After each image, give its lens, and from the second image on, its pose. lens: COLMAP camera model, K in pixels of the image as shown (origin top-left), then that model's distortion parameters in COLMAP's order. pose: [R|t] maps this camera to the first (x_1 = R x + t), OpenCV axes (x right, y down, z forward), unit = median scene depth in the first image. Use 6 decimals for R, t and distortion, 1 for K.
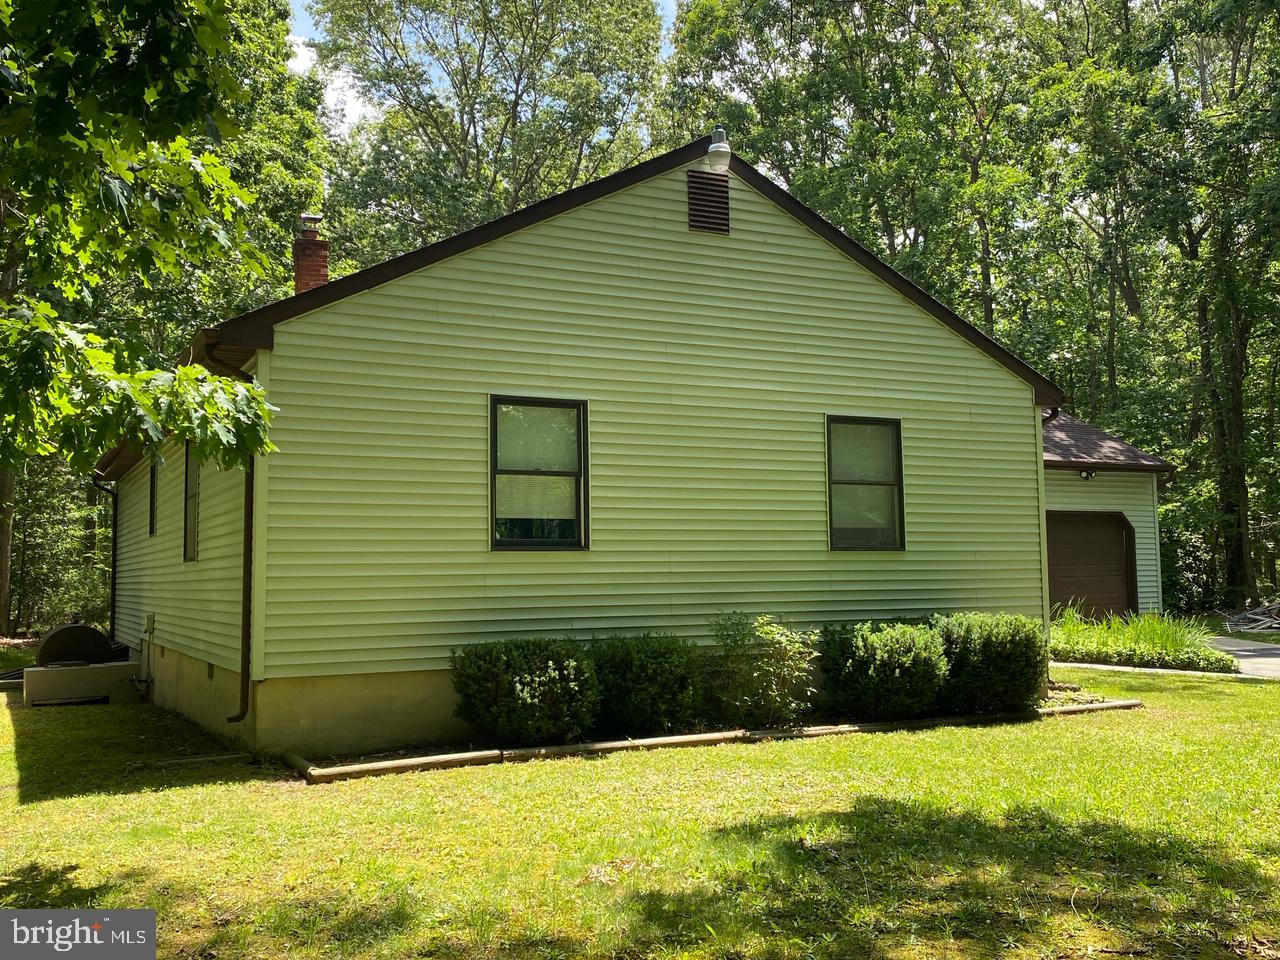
lens RADIAL K [[1217.8, 0, 646.3], [0, 1217.8, 479.5], [0, 0, 1]] dist [0.069840, 0.000000]
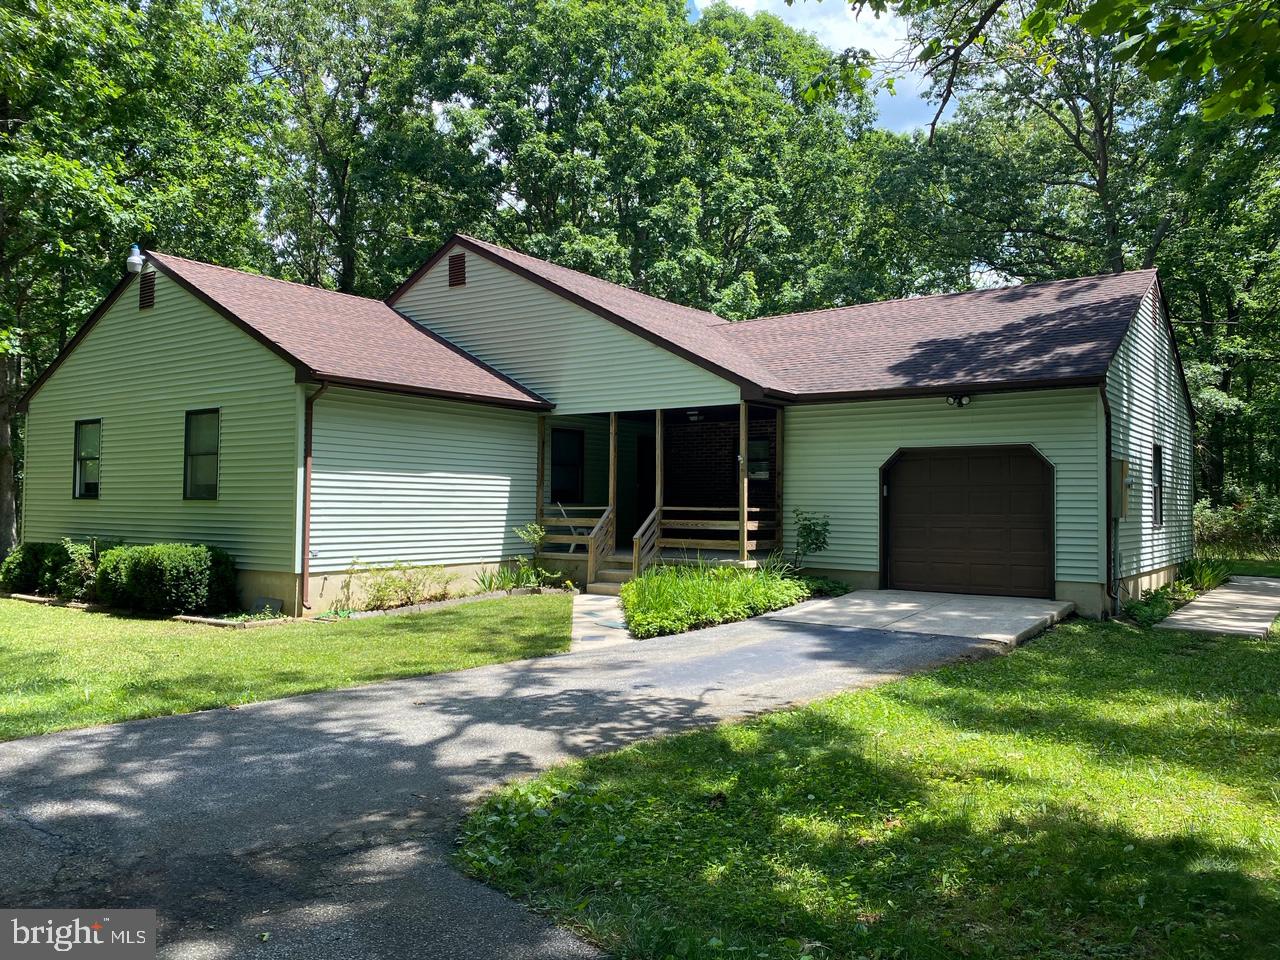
lens RADIAL K [[988.2, 0, 644.6], [0, 988.2, 472.6], [0, 0, 1]] dist [0.041265, -0.021378]
pose [[0.455113, -0.016477, -0.890281, 1.726092], [0.057108, 0.998311, 0.010717, 0.049318], [0.888601, -0.055719, 0.455285, 1.067567]]
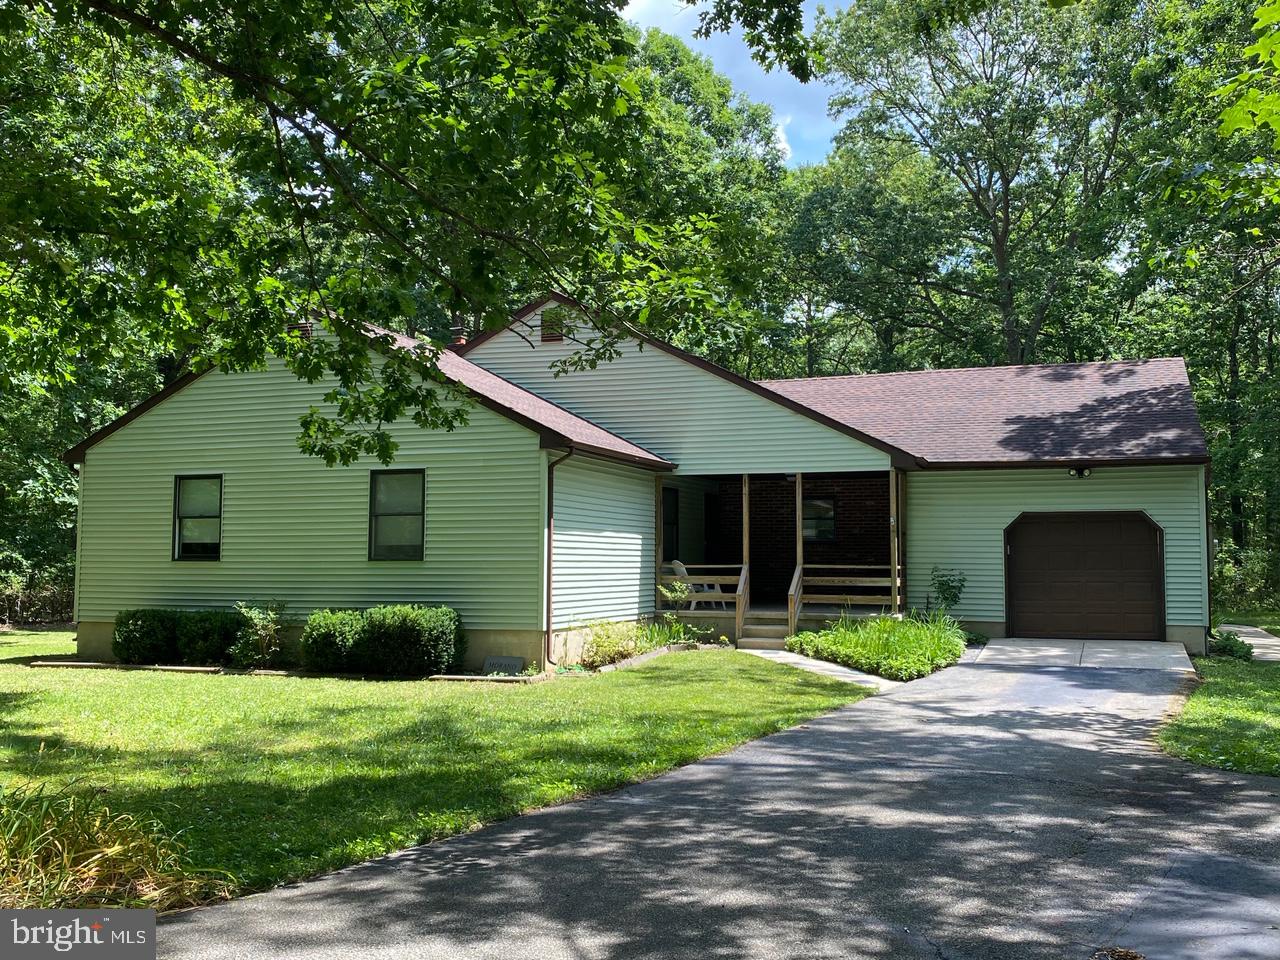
lens RADIAL K [[1217.8, 0, 633.0], [0, 1217.8, 483.3], [0, 0, 1]] dist [0.069840, 0.000000]
pose [[0.673856, -0.036251, -0.737973, 1.675279], [0.048923, 0.998793, -0.004390, -0.016230], [0.737241, -0.033146, 0.674816, 0.260435]]
